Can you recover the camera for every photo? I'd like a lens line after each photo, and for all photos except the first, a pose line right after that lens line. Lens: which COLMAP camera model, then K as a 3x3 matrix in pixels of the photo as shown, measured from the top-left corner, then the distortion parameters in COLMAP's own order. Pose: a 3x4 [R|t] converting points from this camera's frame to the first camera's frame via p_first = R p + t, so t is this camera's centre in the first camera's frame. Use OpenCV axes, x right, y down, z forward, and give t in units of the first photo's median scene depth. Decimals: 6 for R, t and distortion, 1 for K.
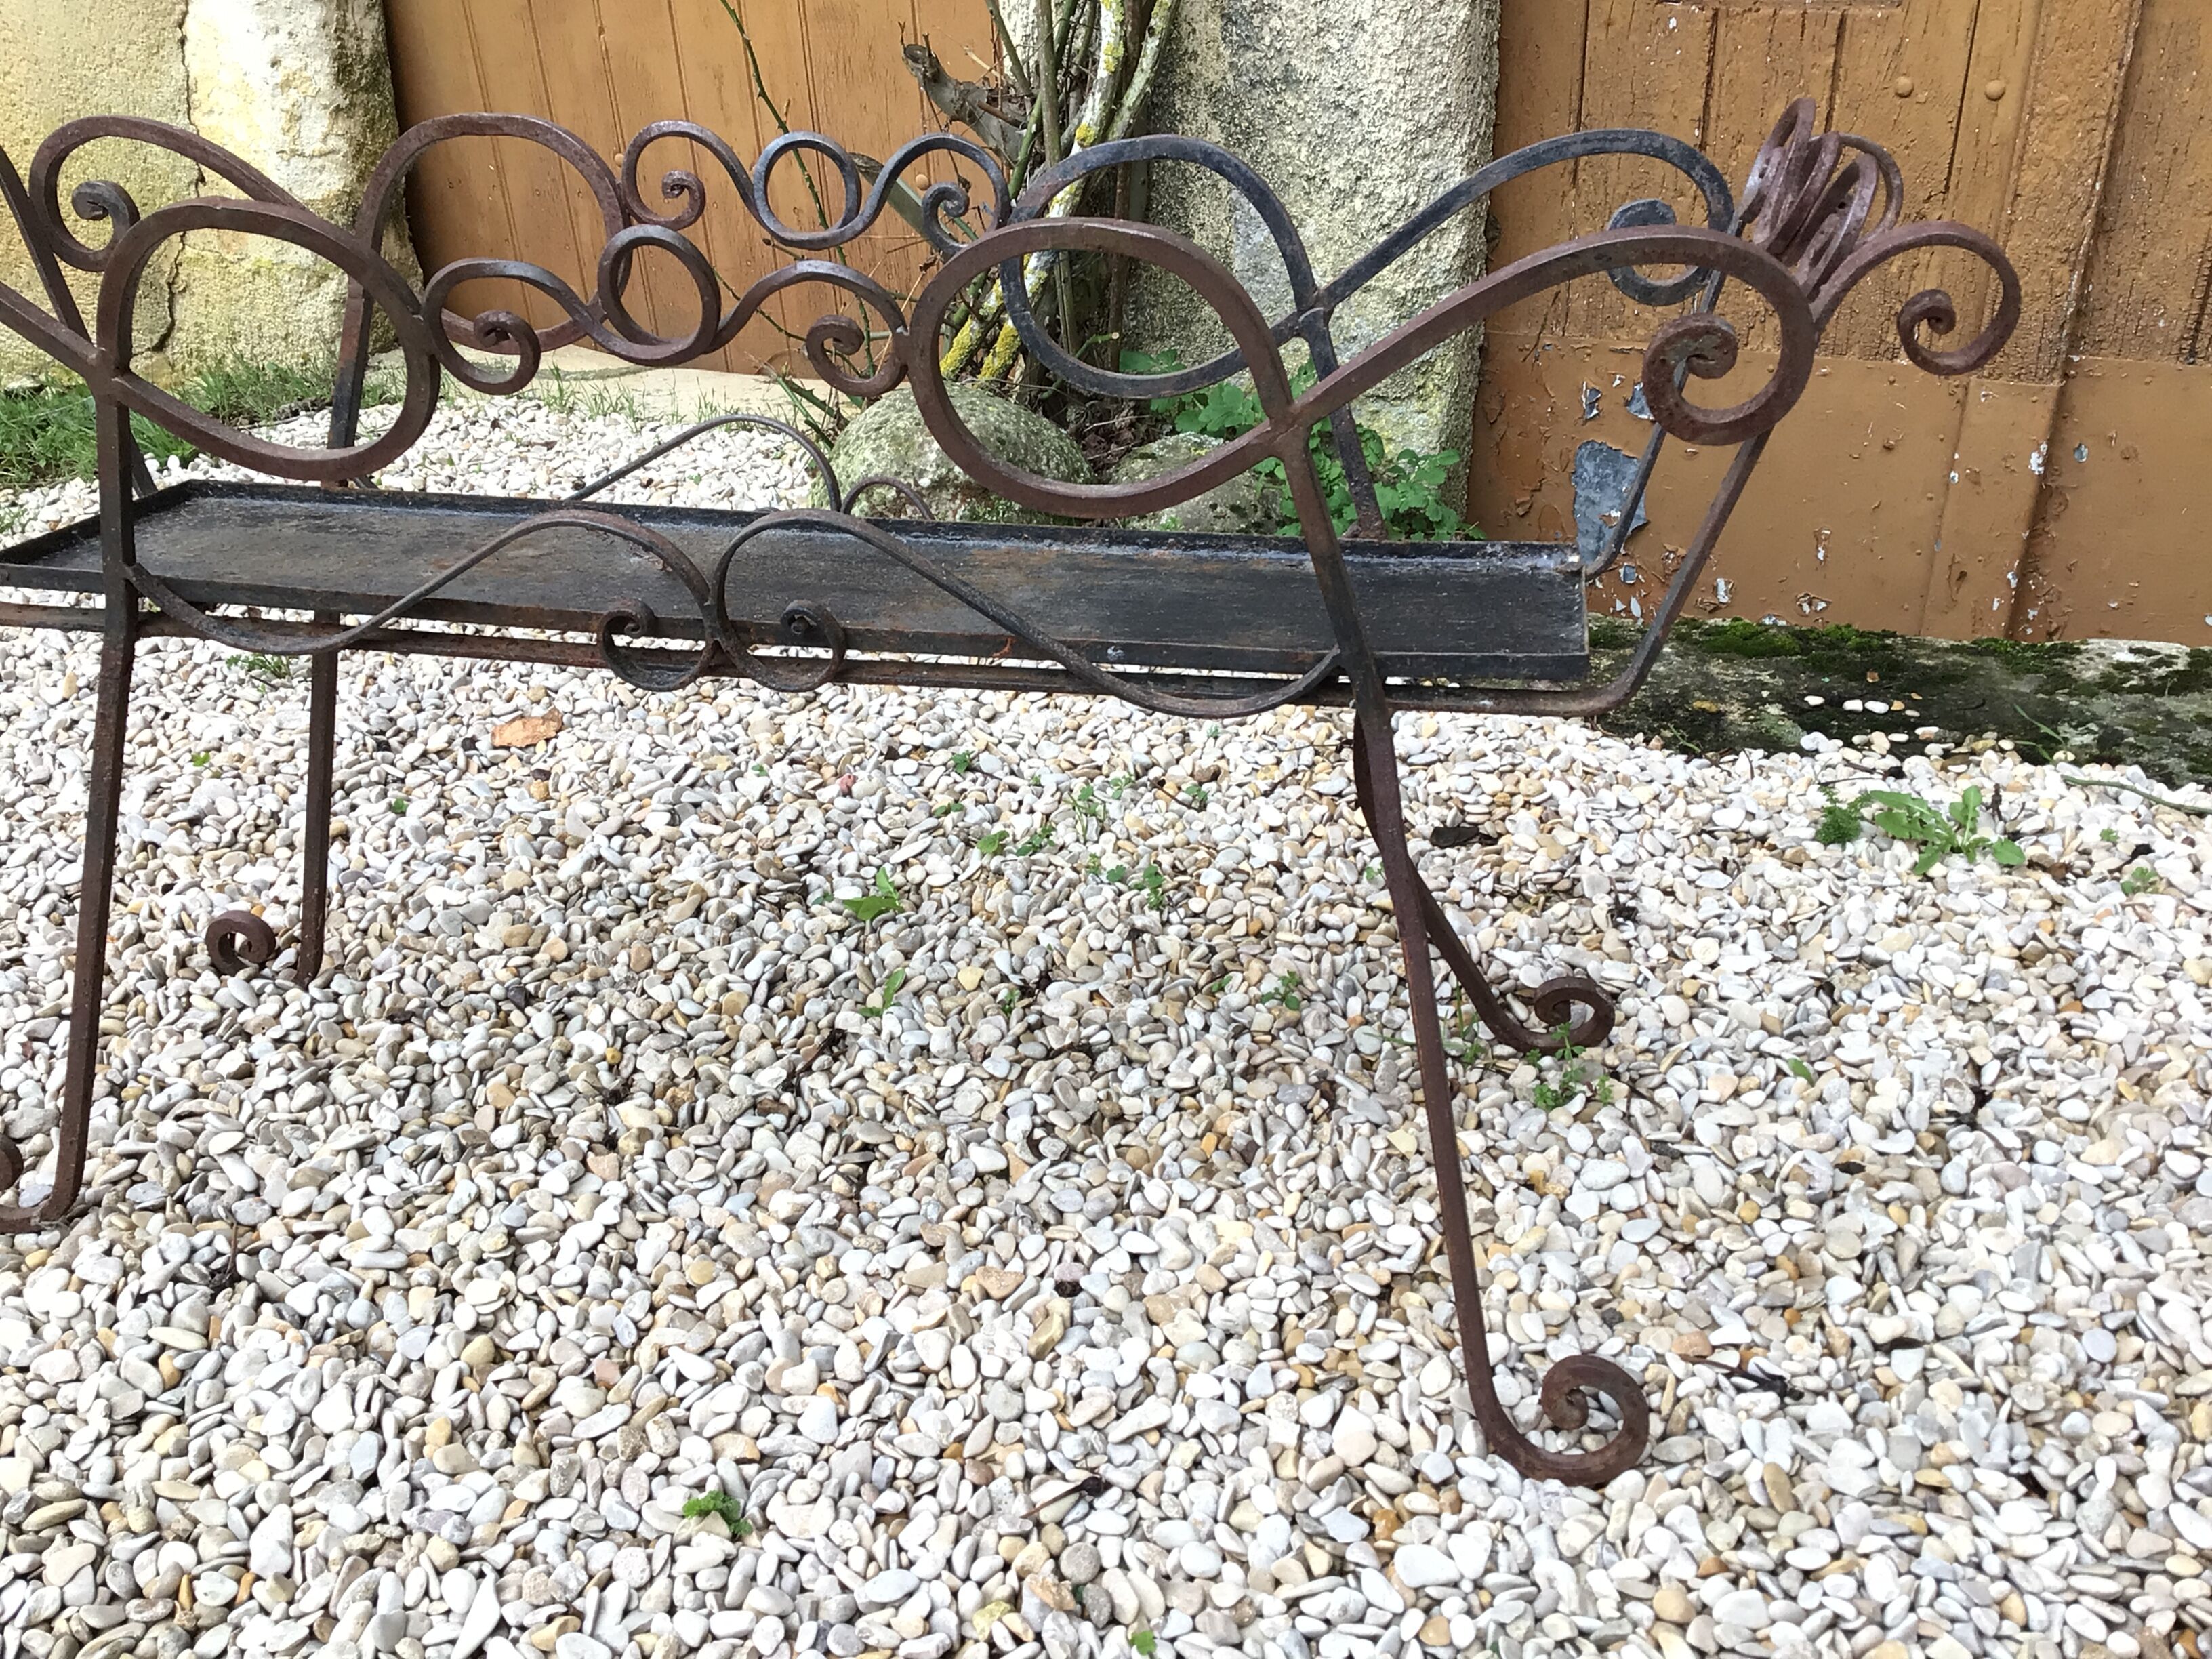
lens RADIAL K [[2000.2, 0, 1108.7], [0, 2000.2, 832.9], [0, 0, 1]] dist [0.096475, -0.194900]
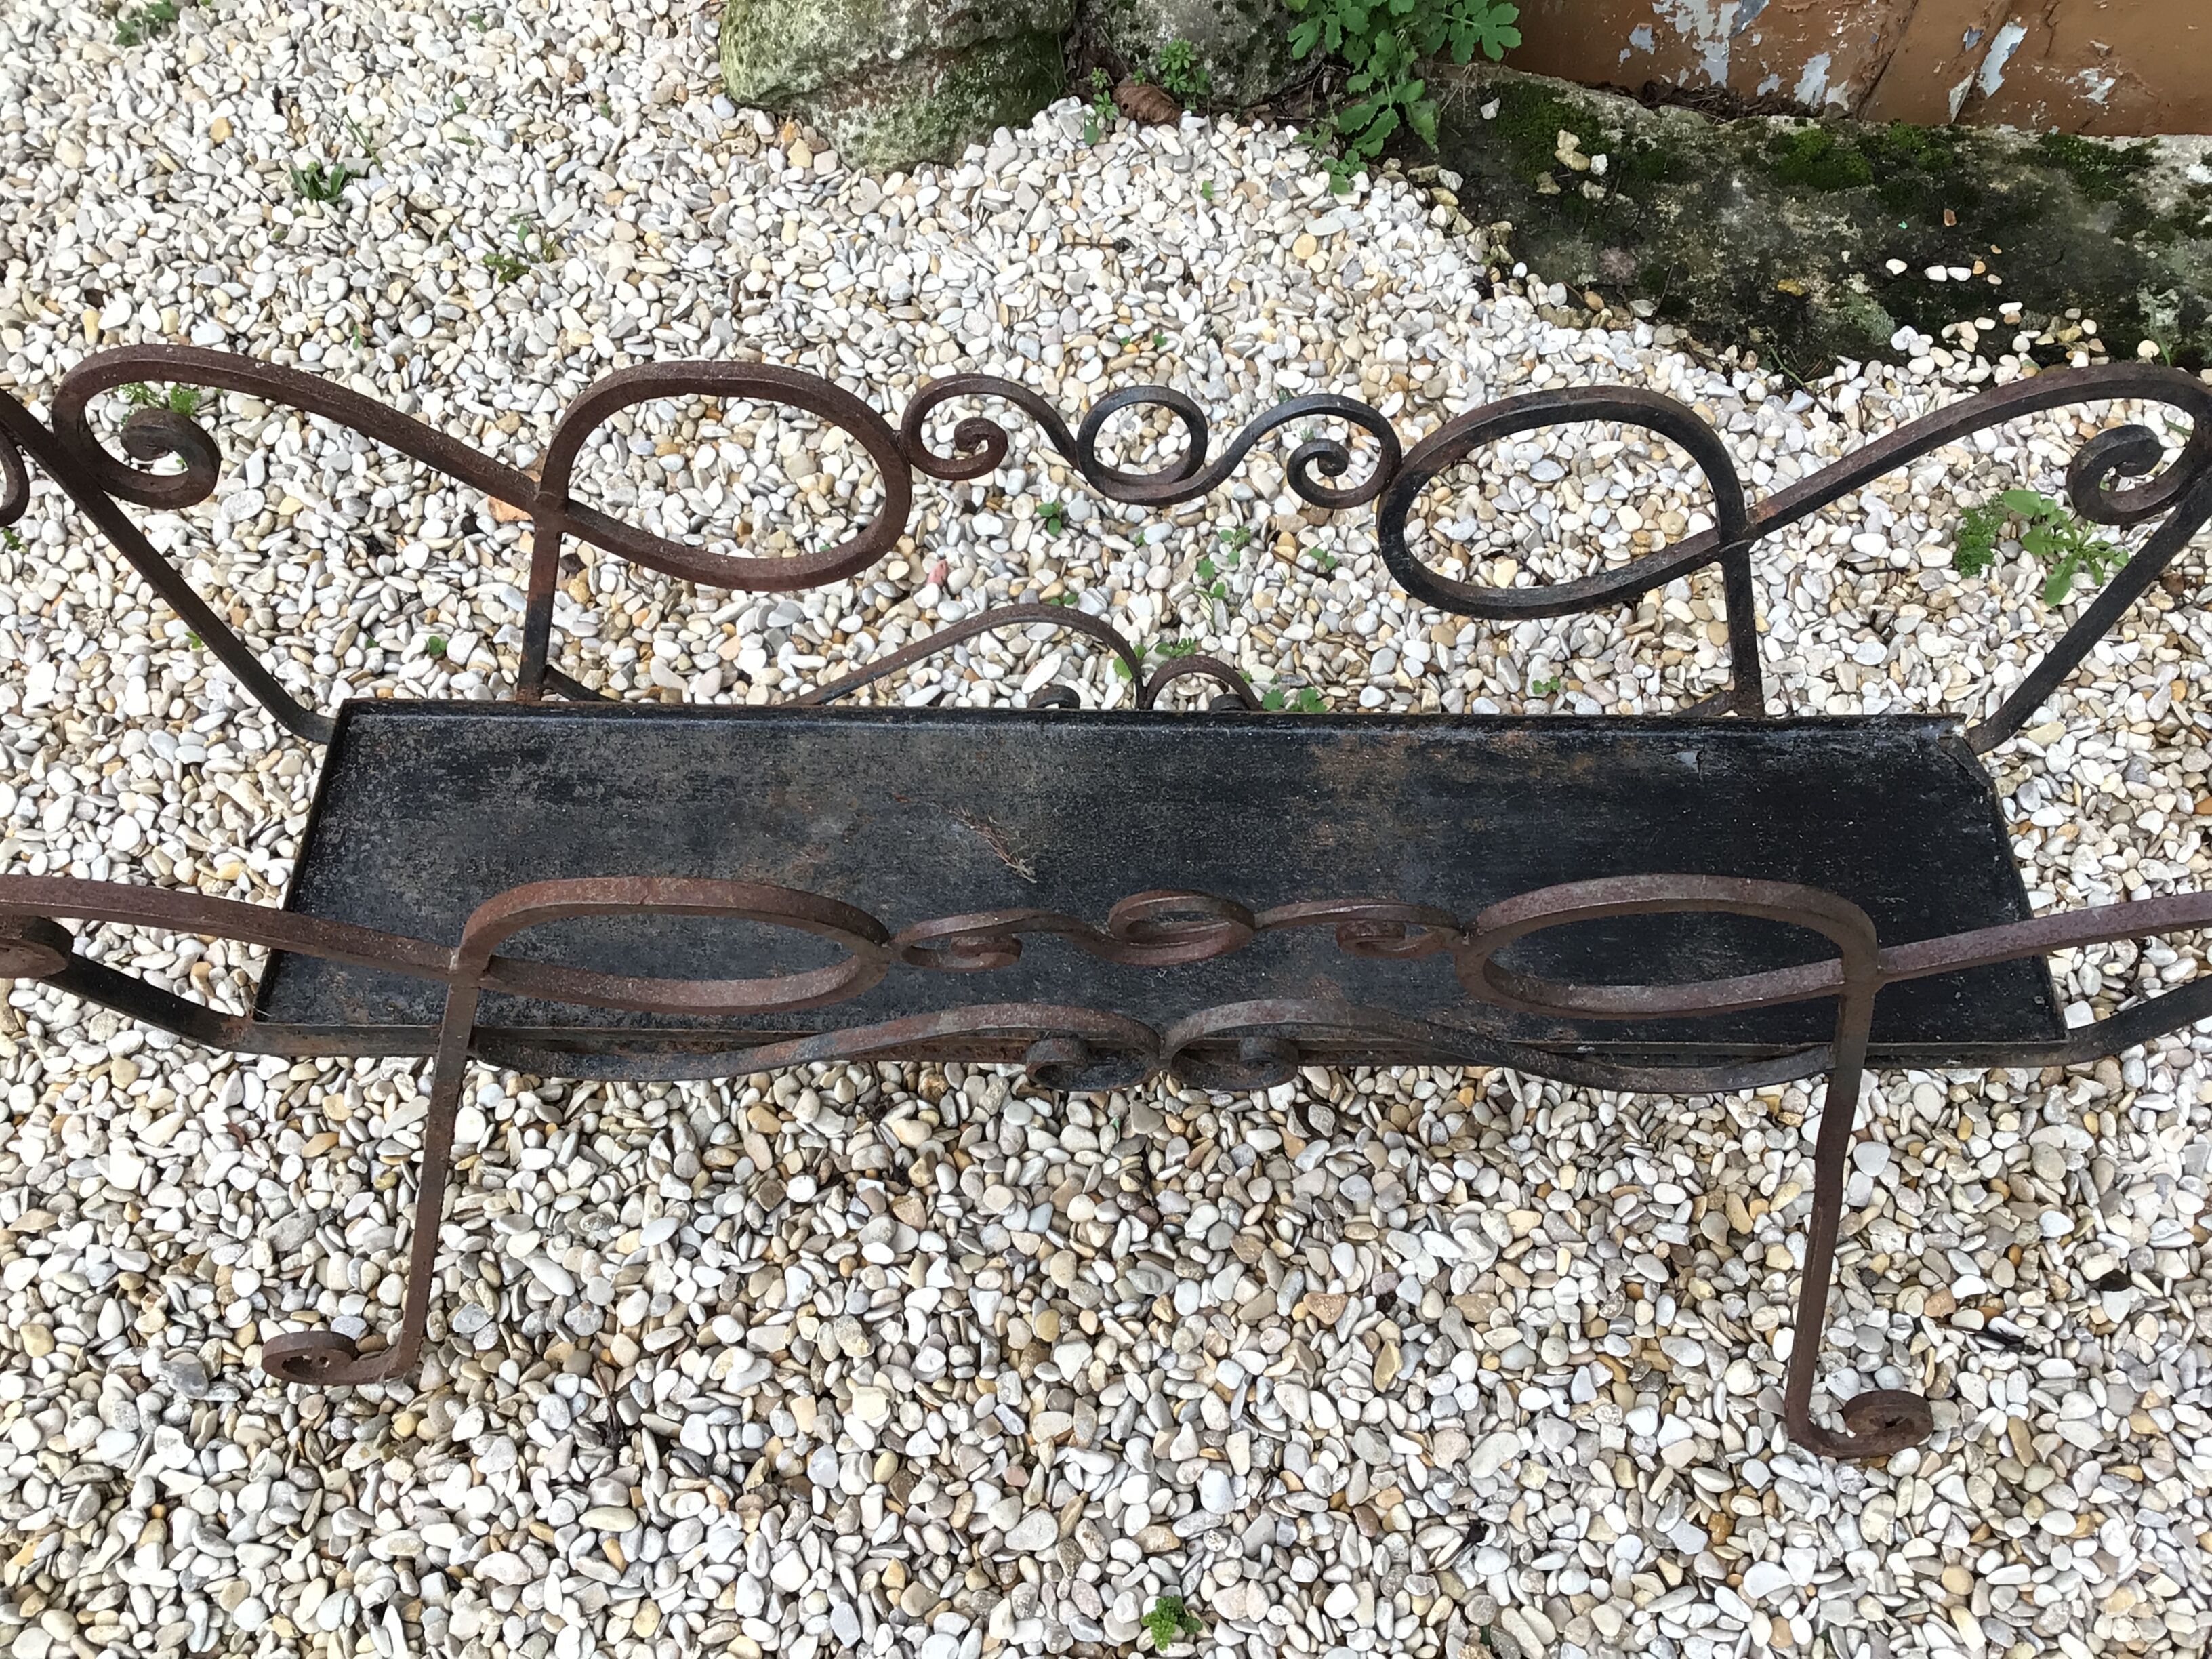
lens RADIAL K [[2000.2, 0, 1108.7], [0, 2000.2, 832.9], [0, 0, 1]] dist [0.096475, -0.194900]
pose [[0.981465, -0.143558, 0.126954, -0.242176], [0.056650, 0.850186, 0.523426, -0.511563], [-0.183077, -0.506532, 0.842561, 0.200483]]
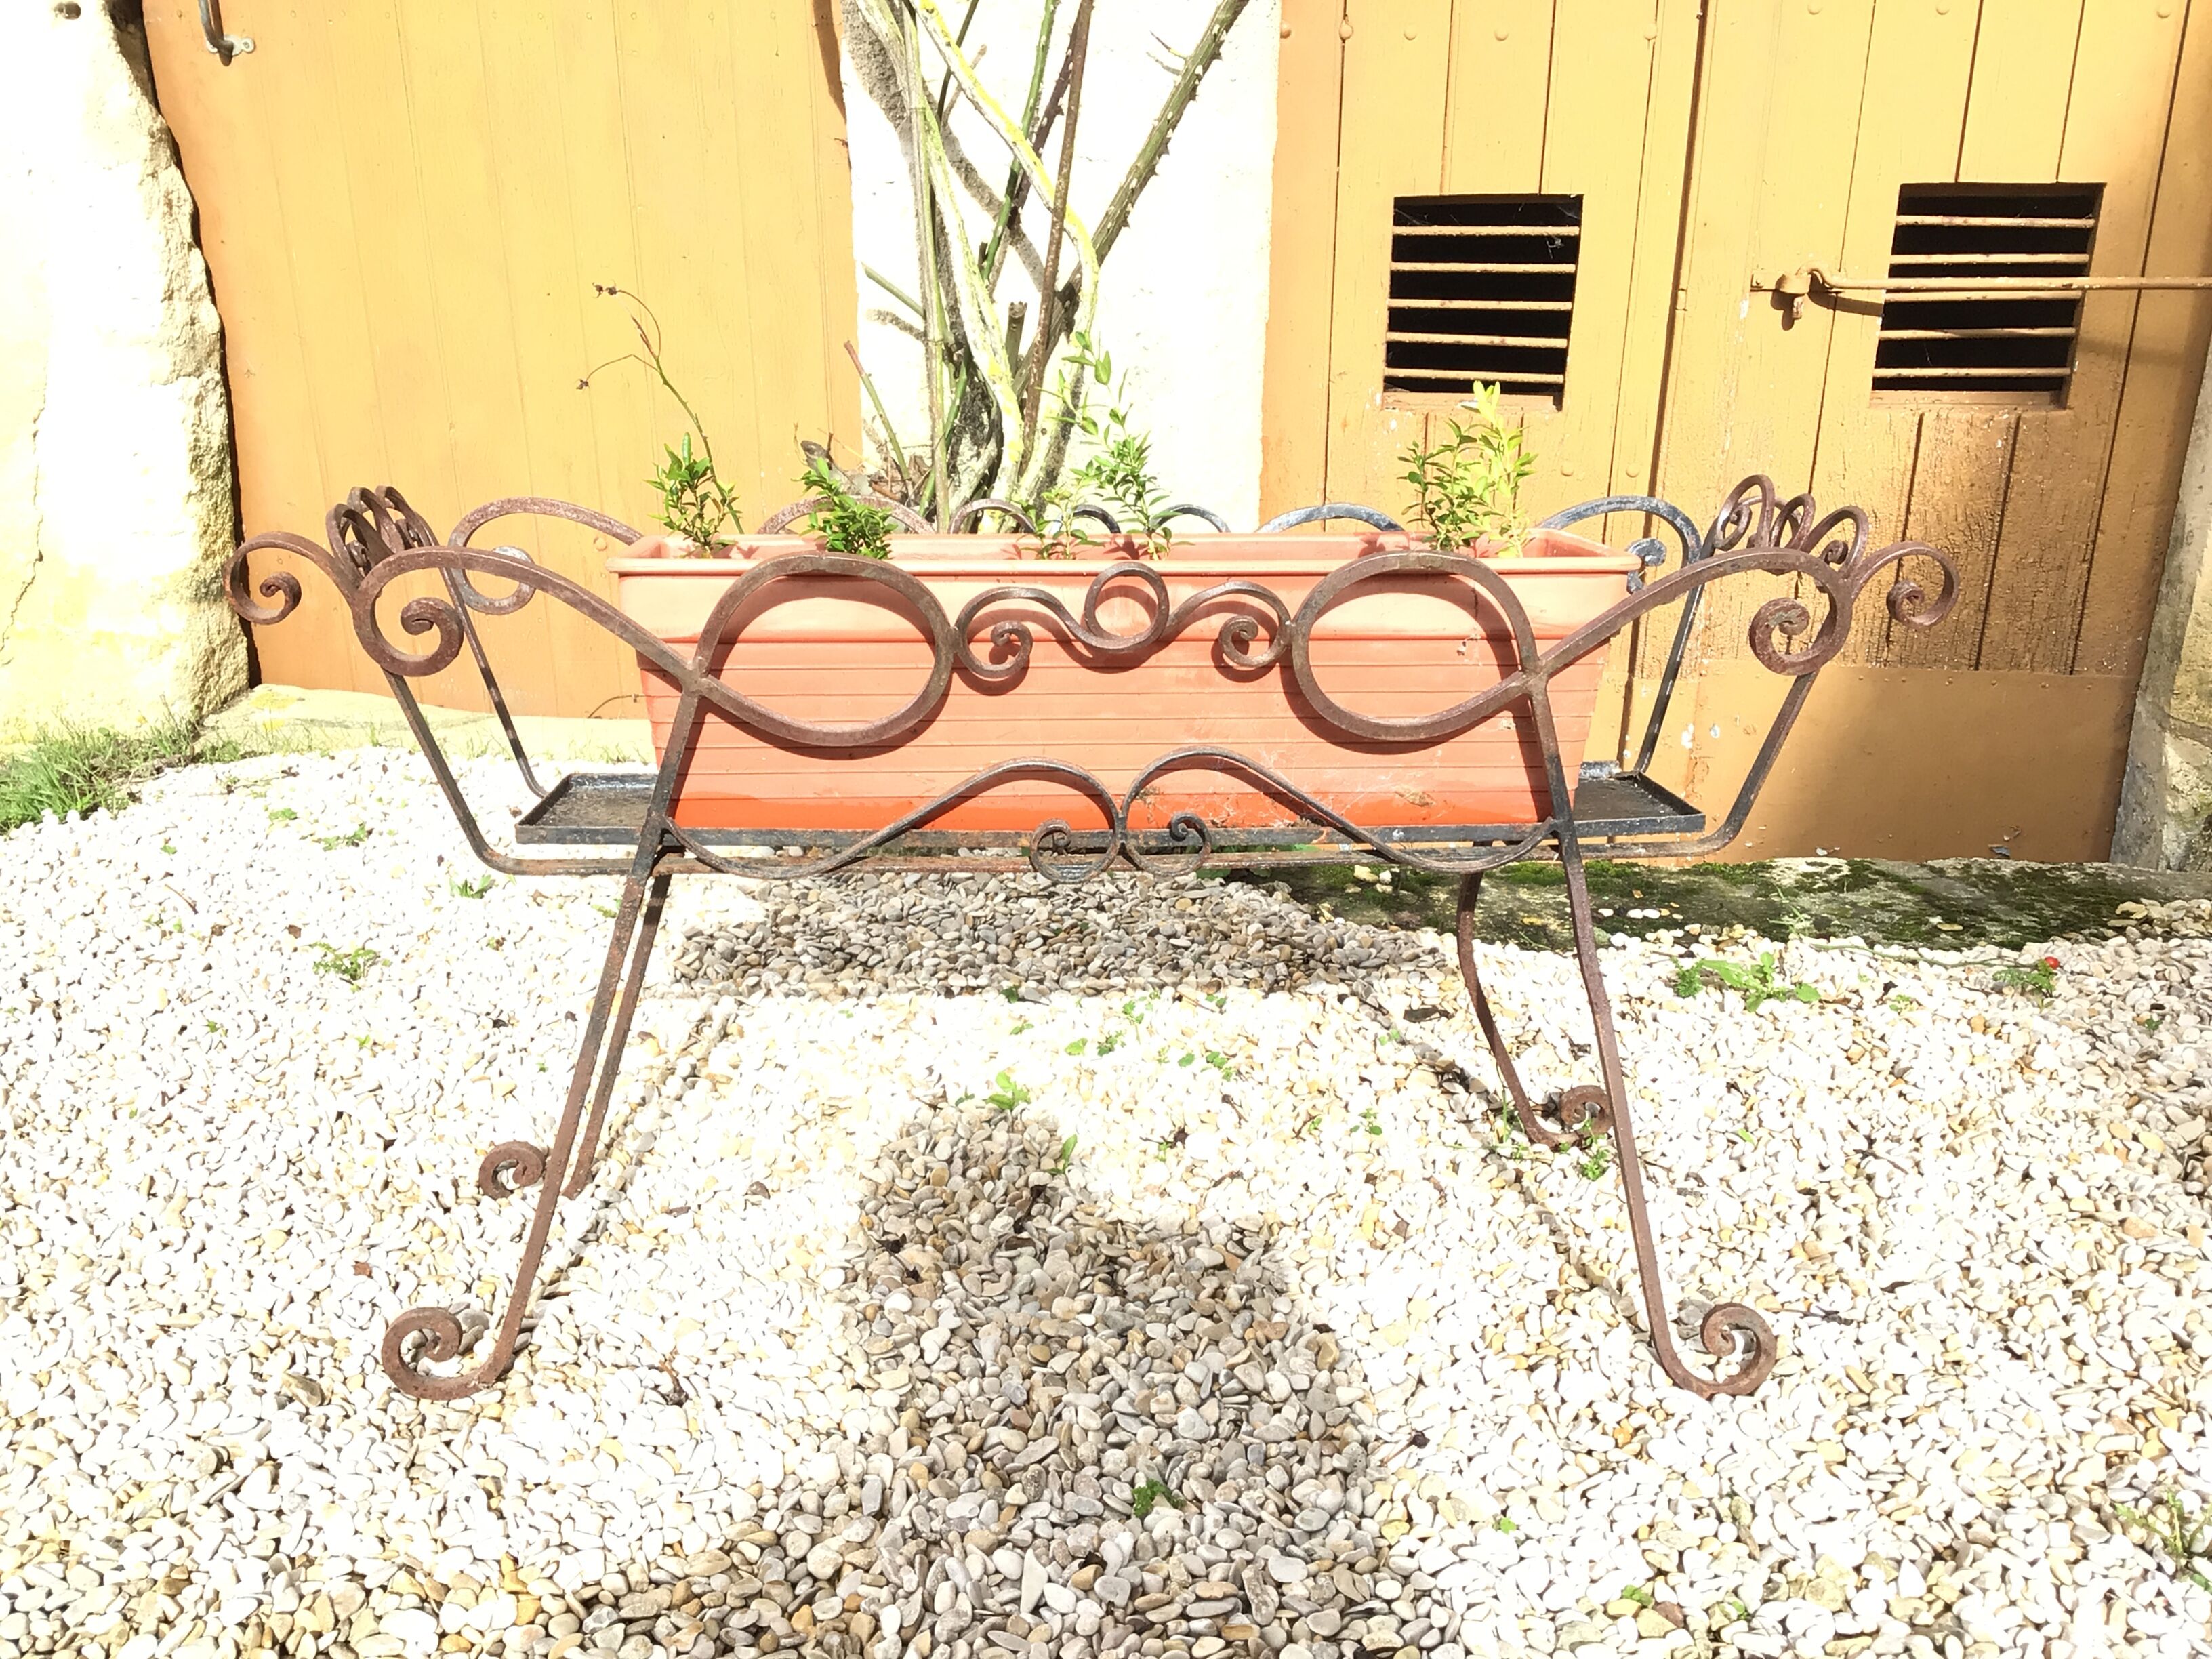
lens RADIAL K [[2000.2, 0, 1108.7], [0, 2000.2, 832.9], [0, 0, 1]] dist [0.096475, -0.194900]
pose [[0.965927, -0.050992, 0.253741, -0.422011], [0.094772, 0.981992, -0.163430, 0.096219], [-0.240838, 0.181908, 0.953366, -0.259585]]
